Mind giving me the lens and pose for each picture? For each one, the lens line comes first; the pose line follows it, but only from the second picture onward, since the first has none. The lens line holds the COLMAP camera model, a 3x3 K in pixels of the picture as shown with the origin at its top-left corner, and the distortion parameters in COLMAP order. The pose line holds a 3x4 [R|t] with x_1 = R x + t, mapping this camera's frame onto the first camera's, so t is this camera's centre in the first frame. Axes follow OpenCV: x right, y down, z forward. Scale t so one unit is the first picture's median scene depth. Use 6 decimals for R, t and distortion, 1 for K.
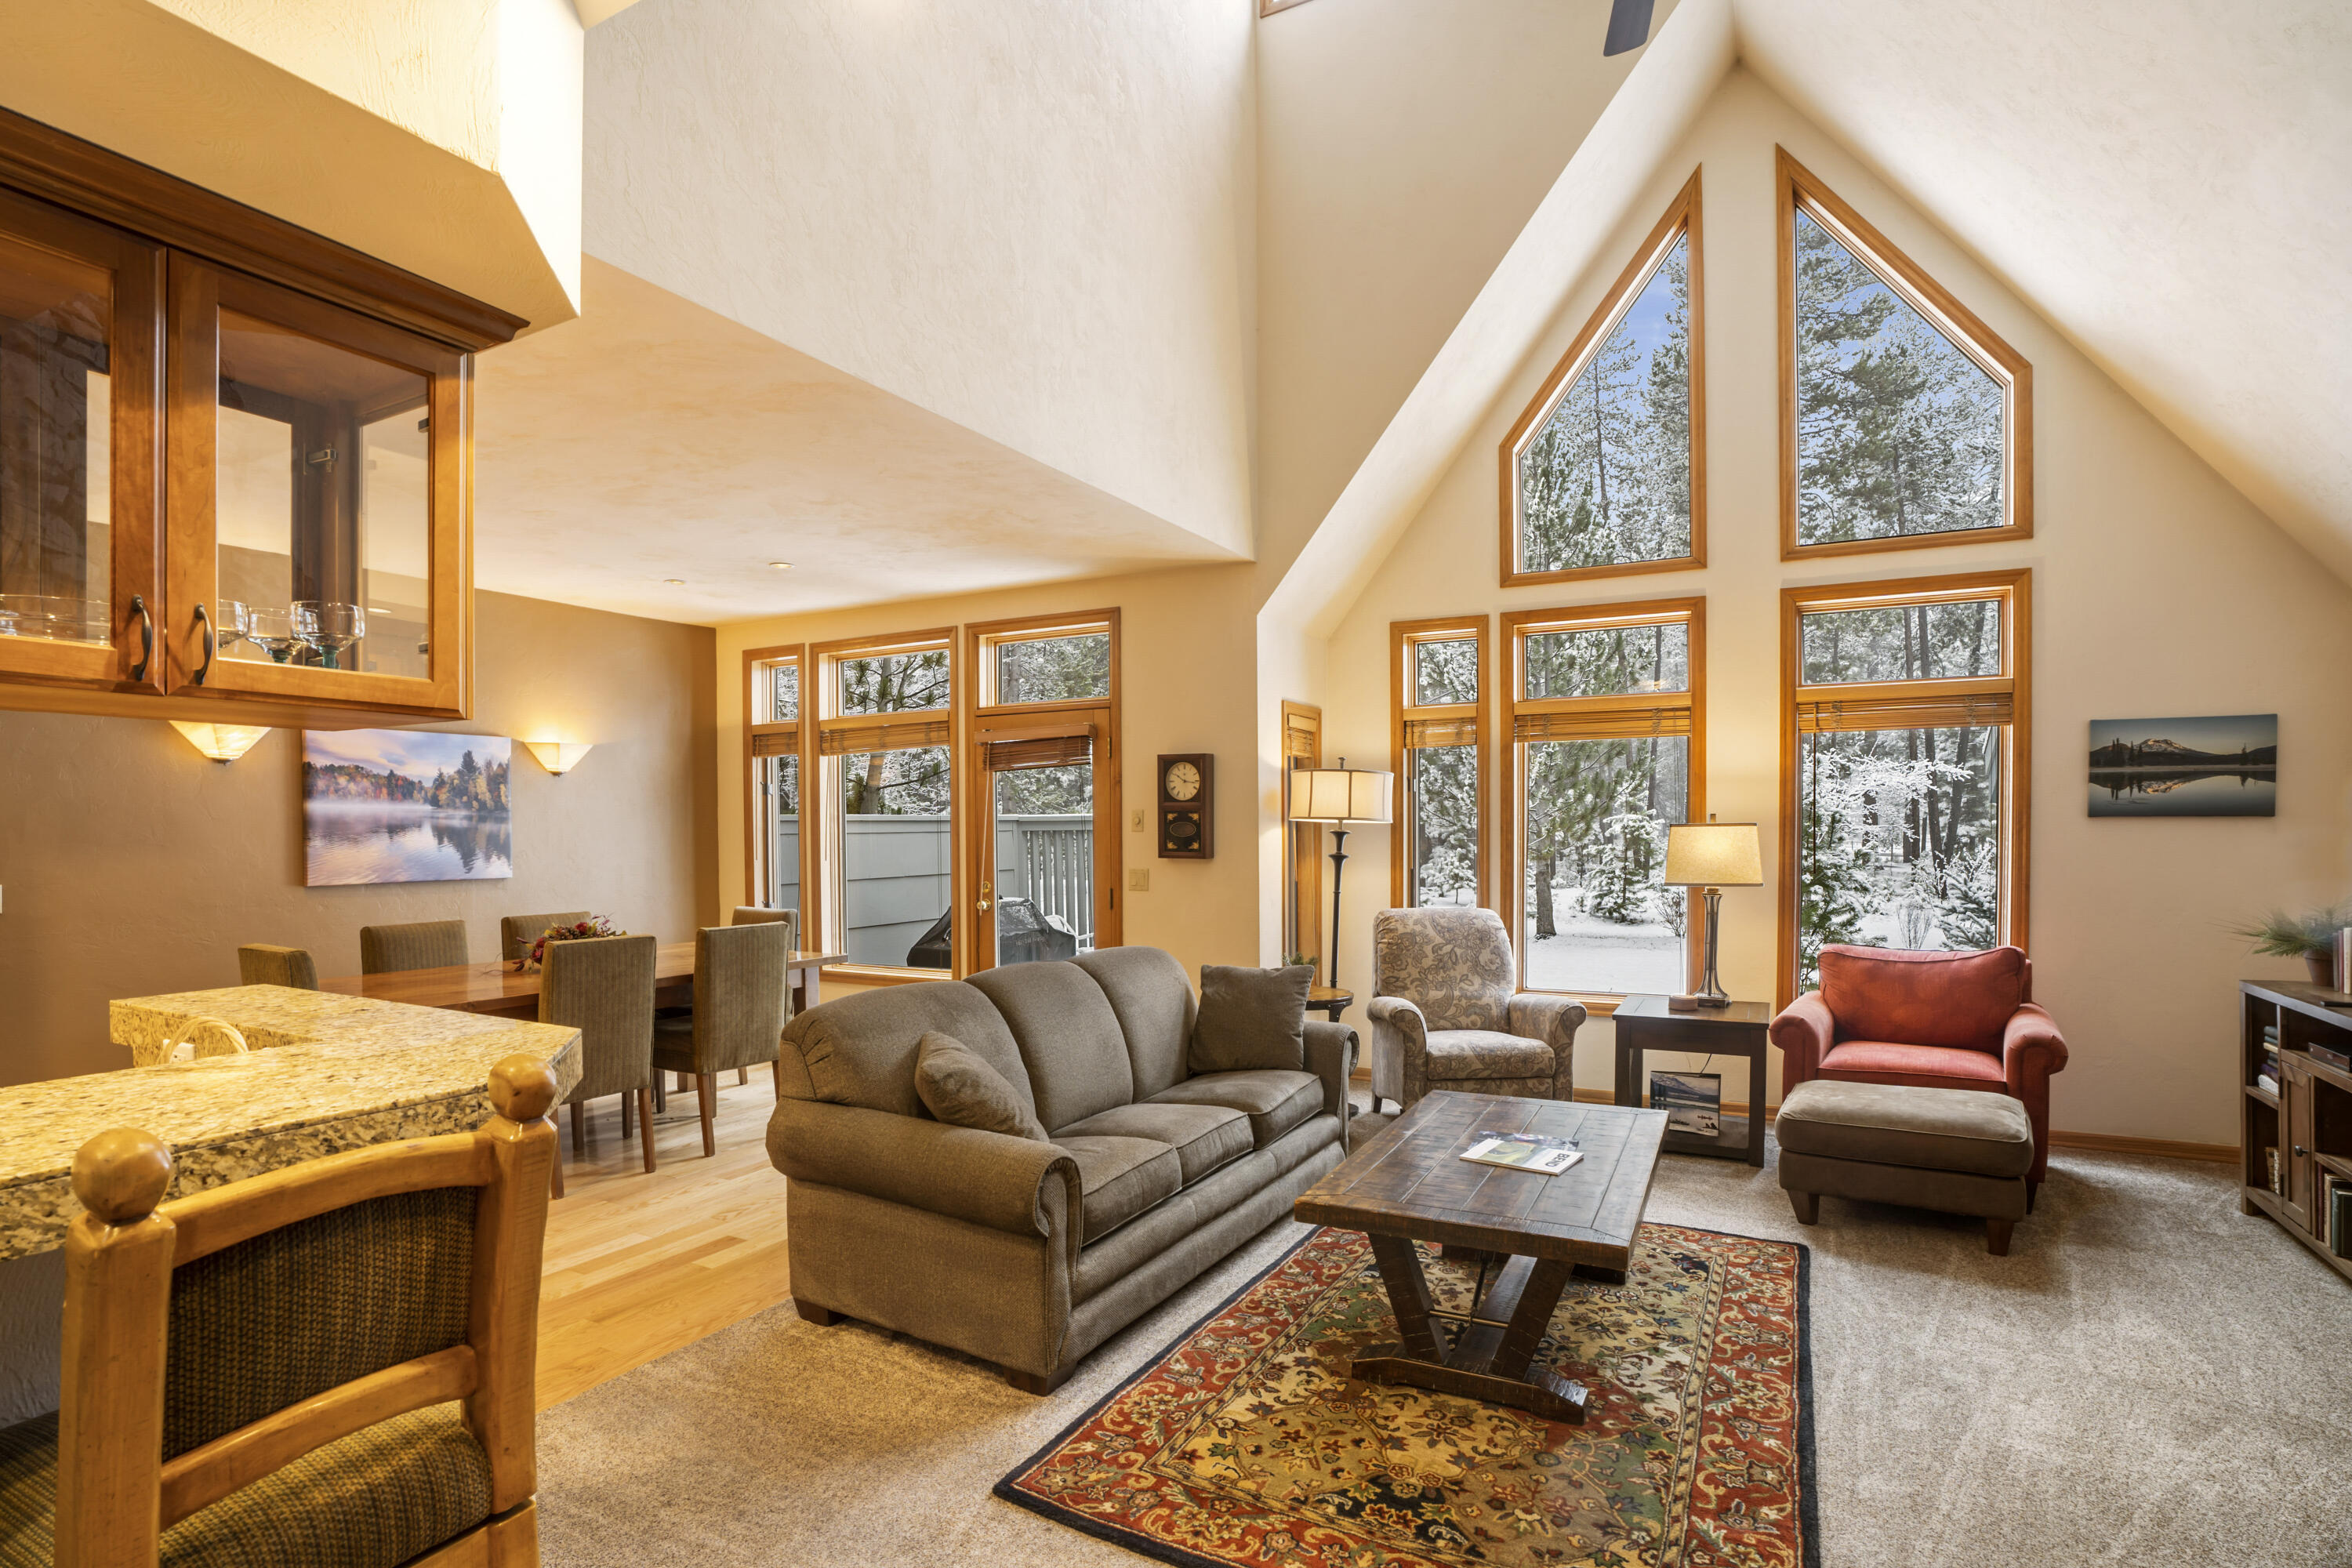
lens RADIAL K [[1162.9, 0, 1175.2], [0, 1162.9, 831.0], [0, 0, 1]] dist [-0.065952, 0.027588]
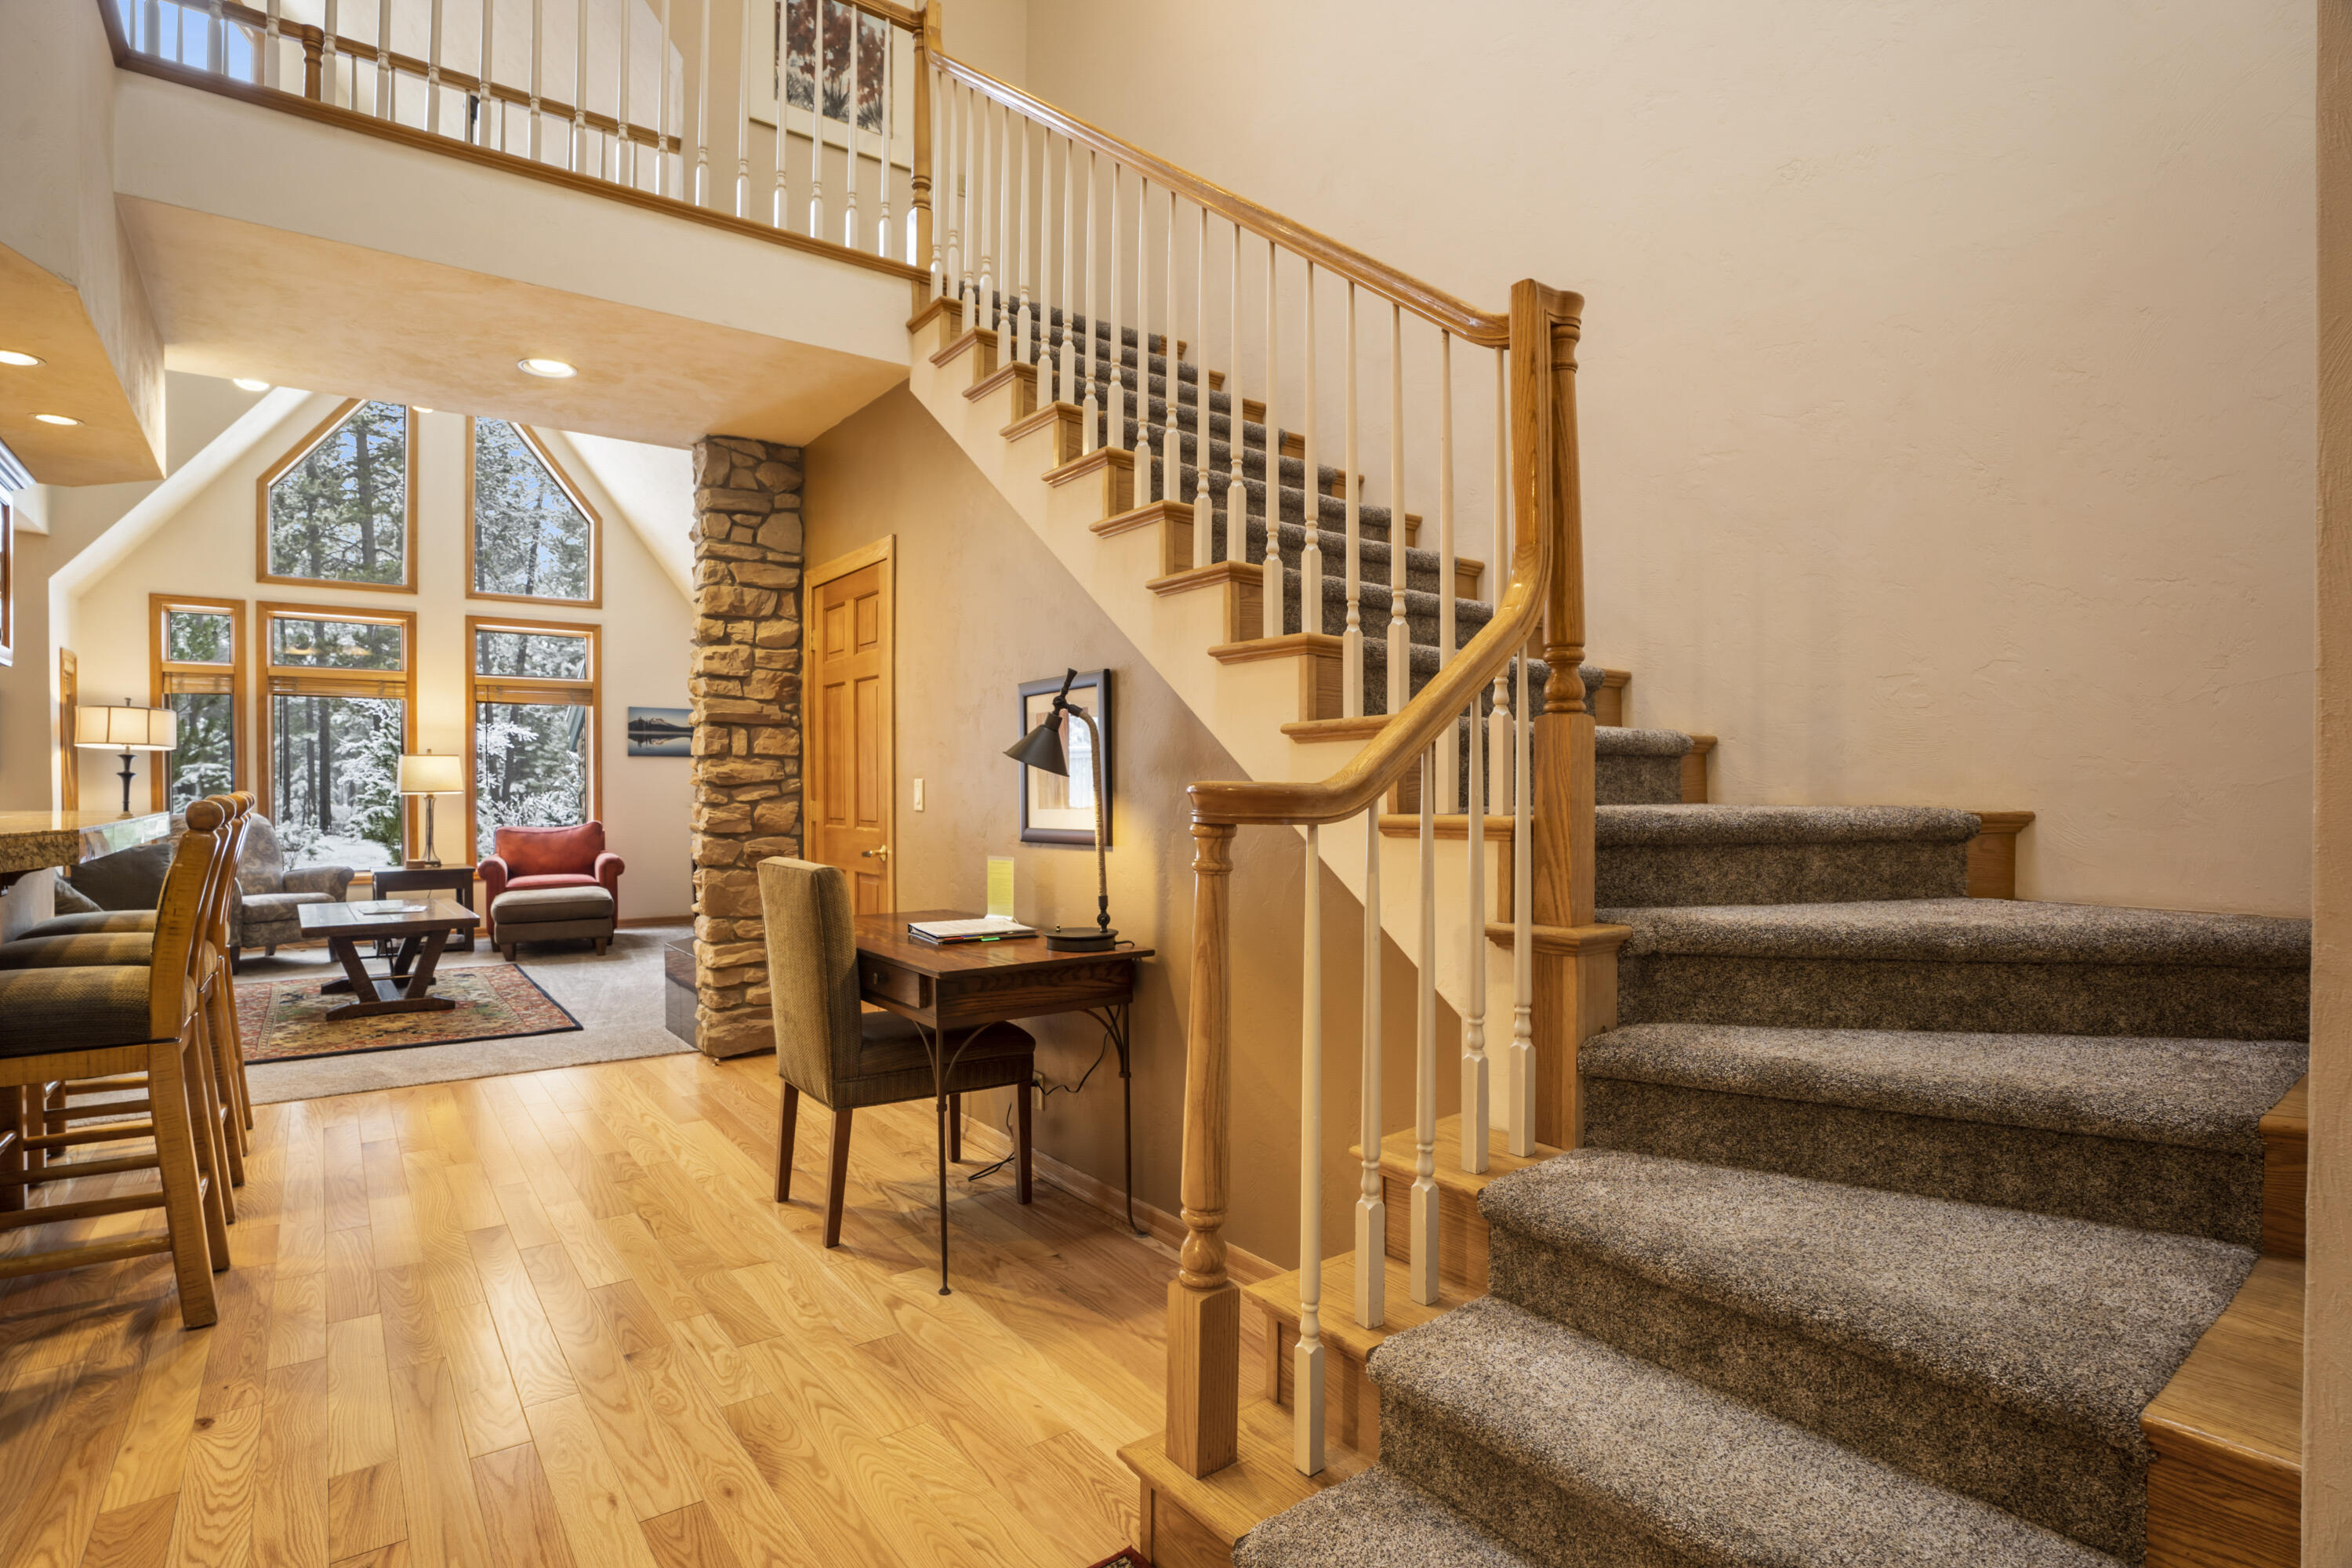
lens RADIAL K [[1162.9, 0, 1175.2], [0, 1162.9, 831.0], [0, 0, 1]] dist [-0.065952, 0.027588]
pose [[0.416116, -0.028899, 0.908852, -0.611888], [0.000270, 0.999499, 0.031657, 0.055048], [-0.909312, -0.012927, 0.415915, -0.698877]]
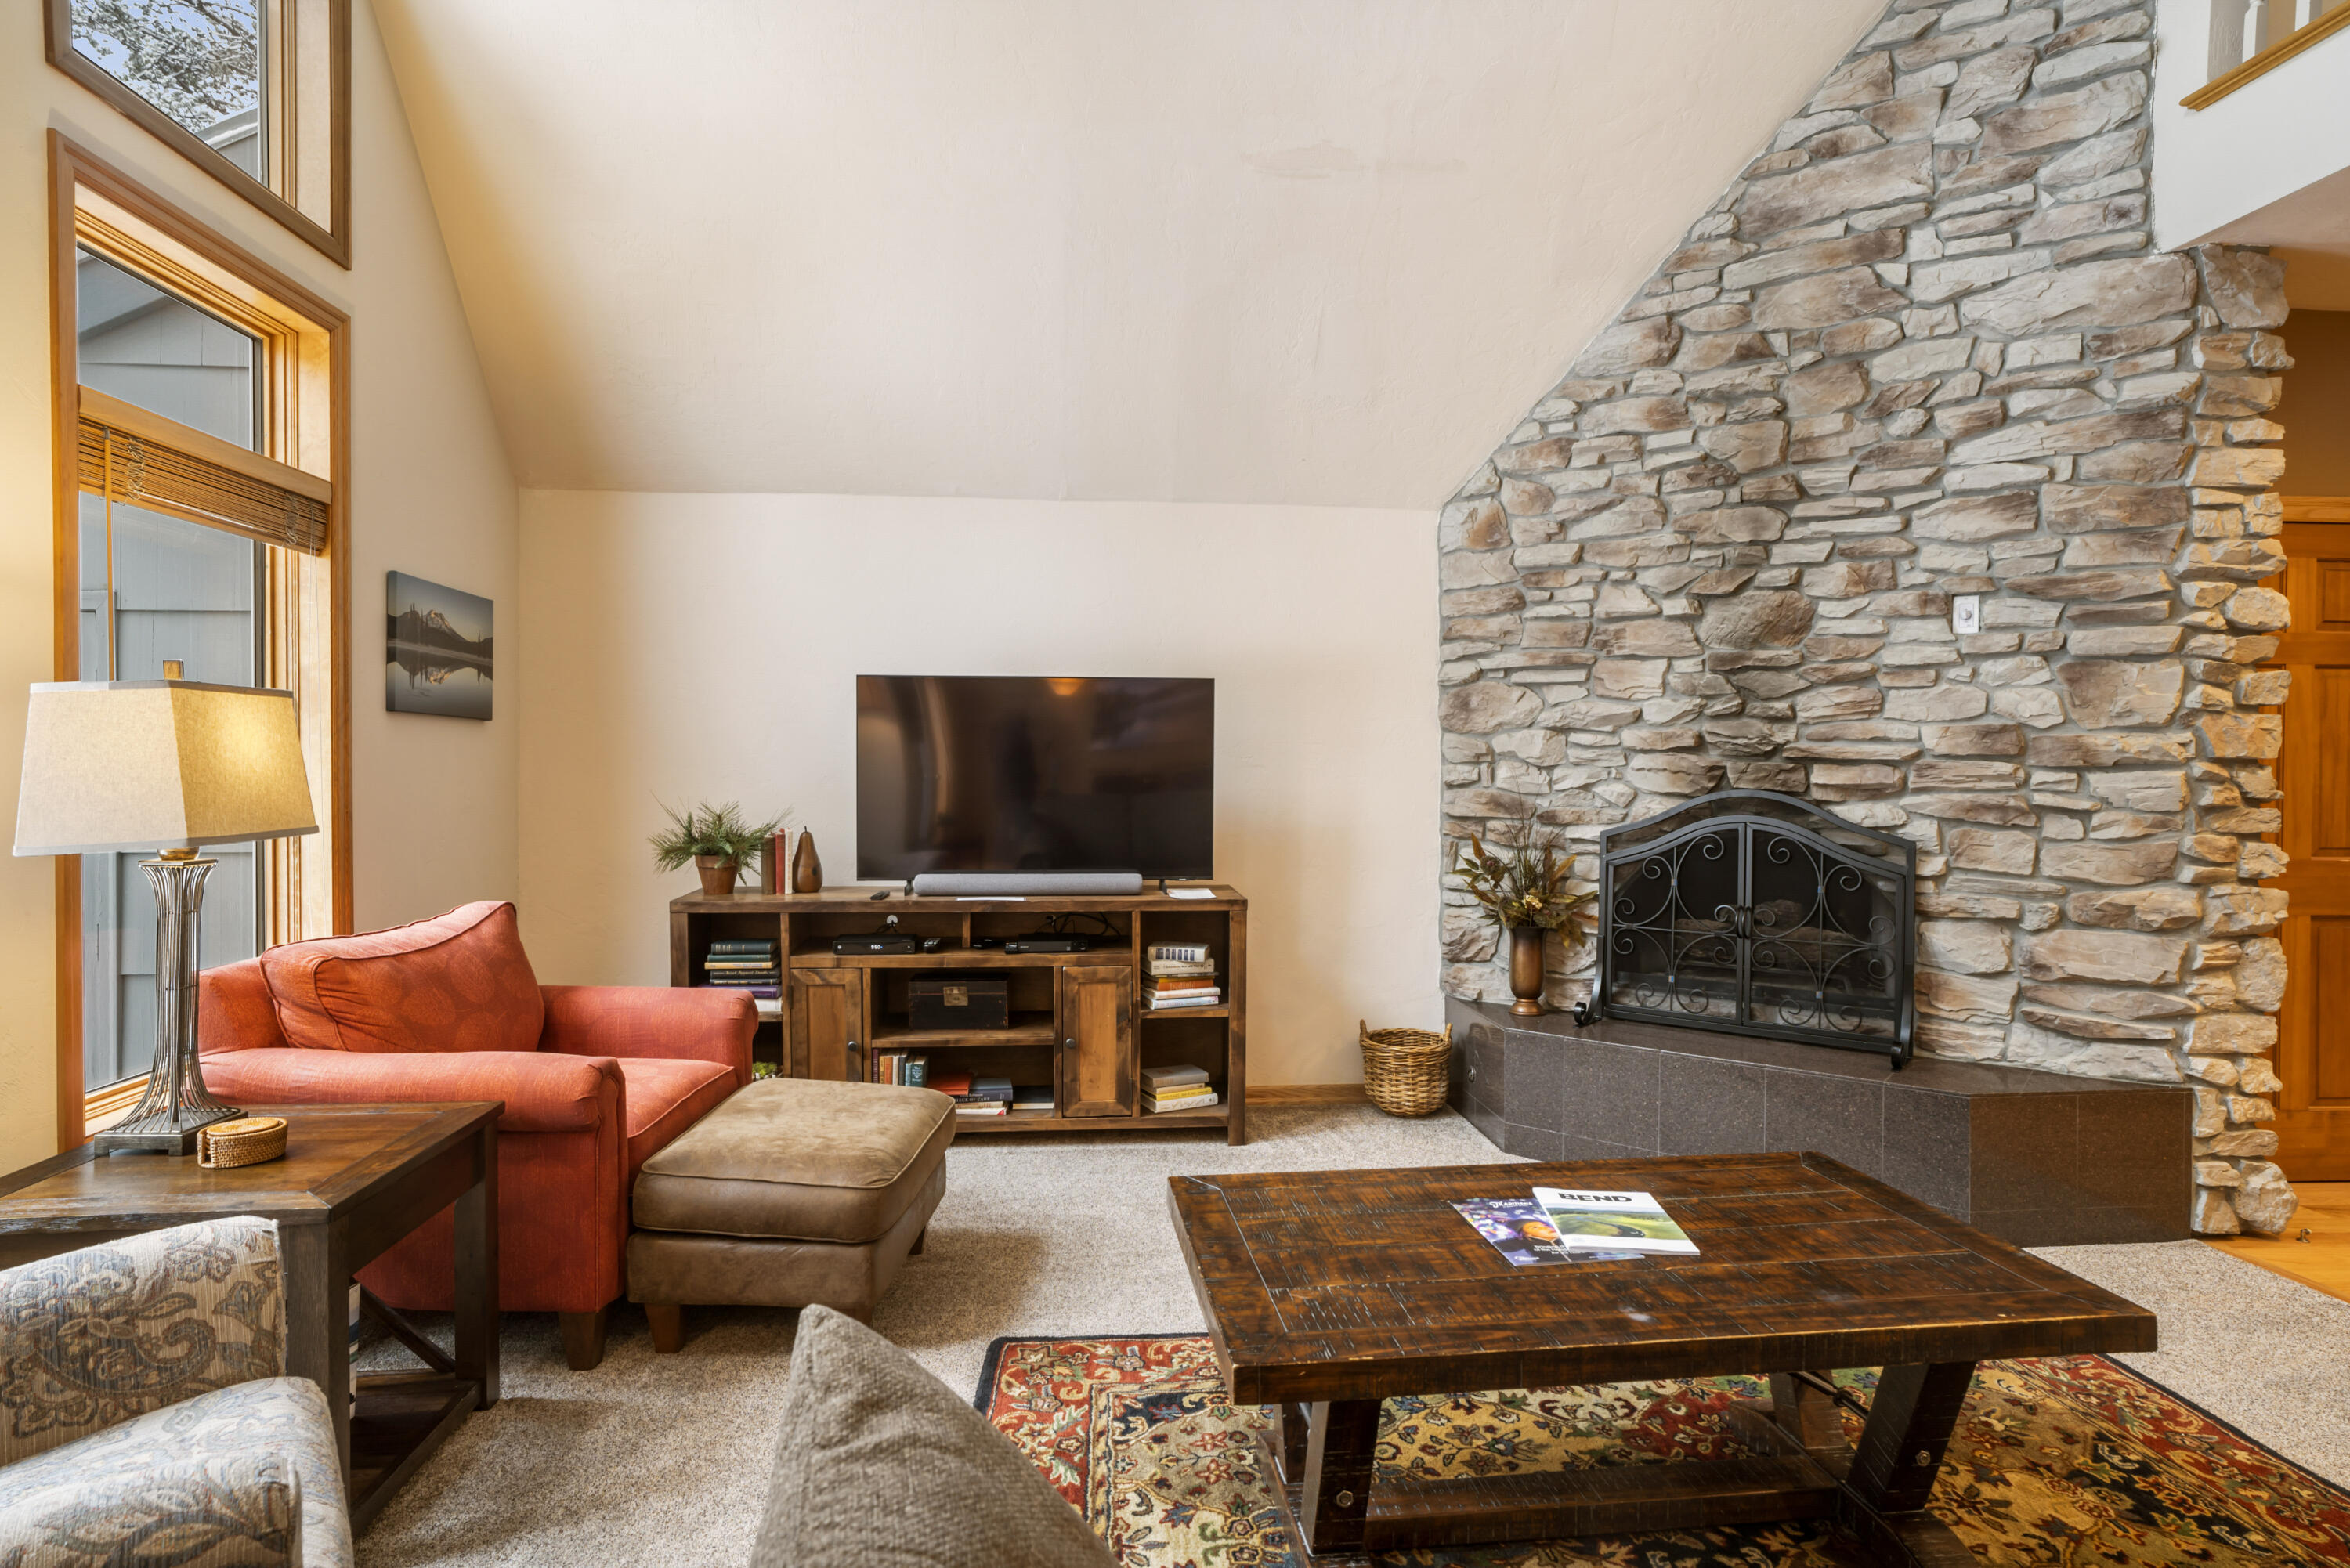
lens RADIAL K [[1258.9, 0, 1175.0], [0, 1258.9, 784.0], [0, 0, 1]] dist [-0.021455, 0.020944]
pose [[-0.551291, -0.007193, 0.834282, -0.087970], [0.001148, 0.999955, 0.009380, 0.025594], [-0.834312, 0.006129, -0.551259, 1.019982]]
